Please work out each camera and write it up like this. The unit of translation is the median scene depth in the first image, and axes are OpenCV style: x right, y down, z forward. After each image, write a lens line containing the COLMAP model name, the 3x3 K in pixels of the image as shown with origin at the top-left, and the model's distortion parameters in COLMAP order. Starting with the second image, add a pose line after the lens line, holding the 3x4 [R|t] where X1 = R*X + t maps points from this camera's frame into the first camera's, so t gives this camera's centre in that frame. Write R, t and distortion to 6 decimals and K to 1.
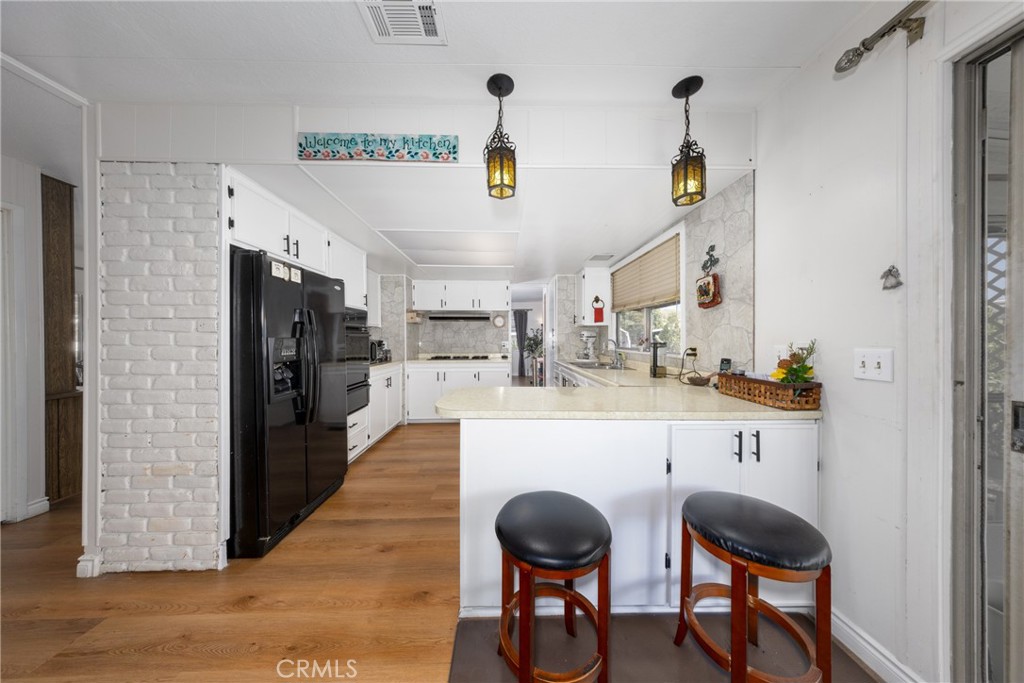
lens RADIAL K [[307.6, 0, 505.0], [0, 307.6, 345.0], [0, 0, 1]] dist [0.000587, 0.000006]
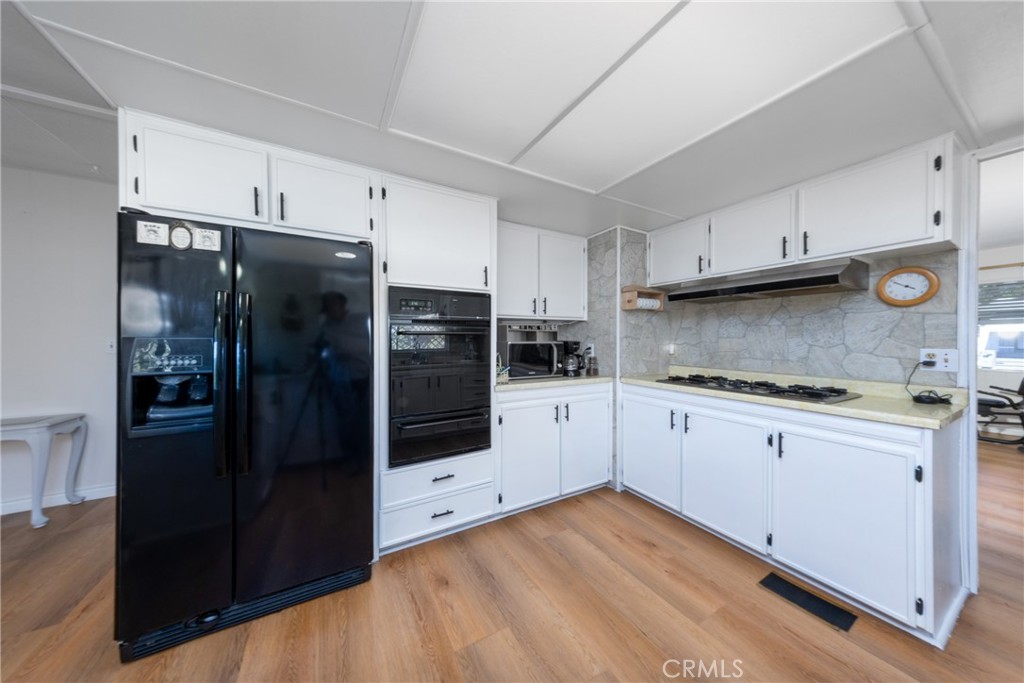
lens RADIAL K [[307.6, 0, 504.2], [0, 307.6, 343.7], [0, 0, 1]] dist [0.000587, 0.000006]
pose [[0.493874, 0.016586, -0.869375, 0.084601], [-0.015283, 0.999829, 0.010393, -0.019678], [0.869399, 0.008154, 0.494043, 0.718346]]
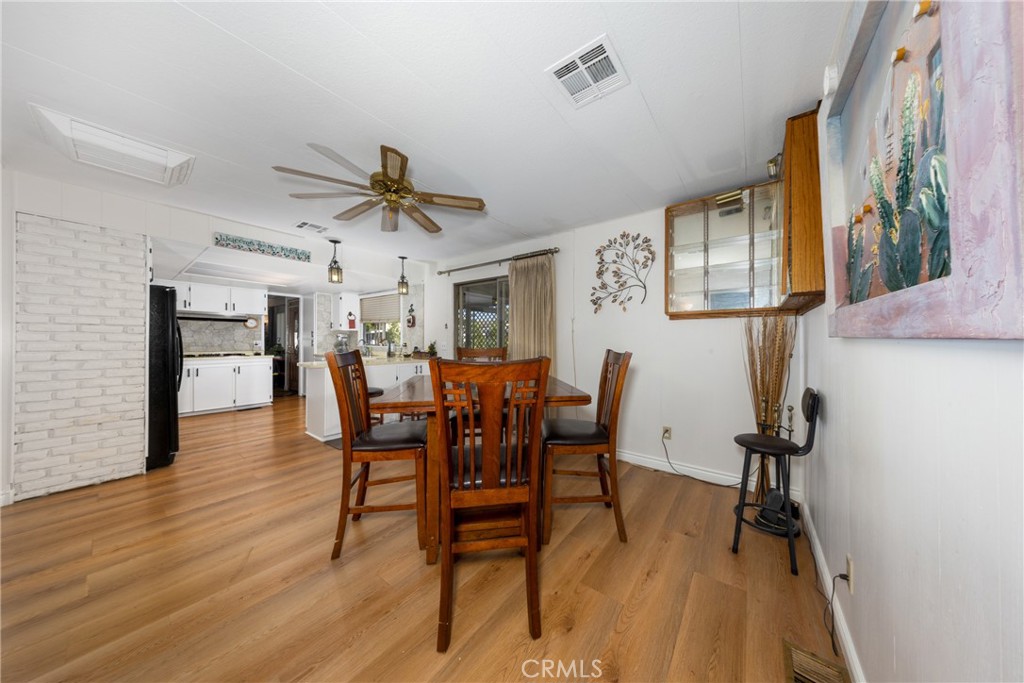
lens RADIAL K [[307.6, 0, 531.8], [0, 307.6, 340.3], [0, 0, 1]] dist [0.000587, 0.000006]
pose [[0.601593, 0.005449, 0.798784, -0.472330], [0.006639, 0.999908, -0.011821, 0.013264], [-0.798775, 0.012415, 0.601501, -0.814546]]
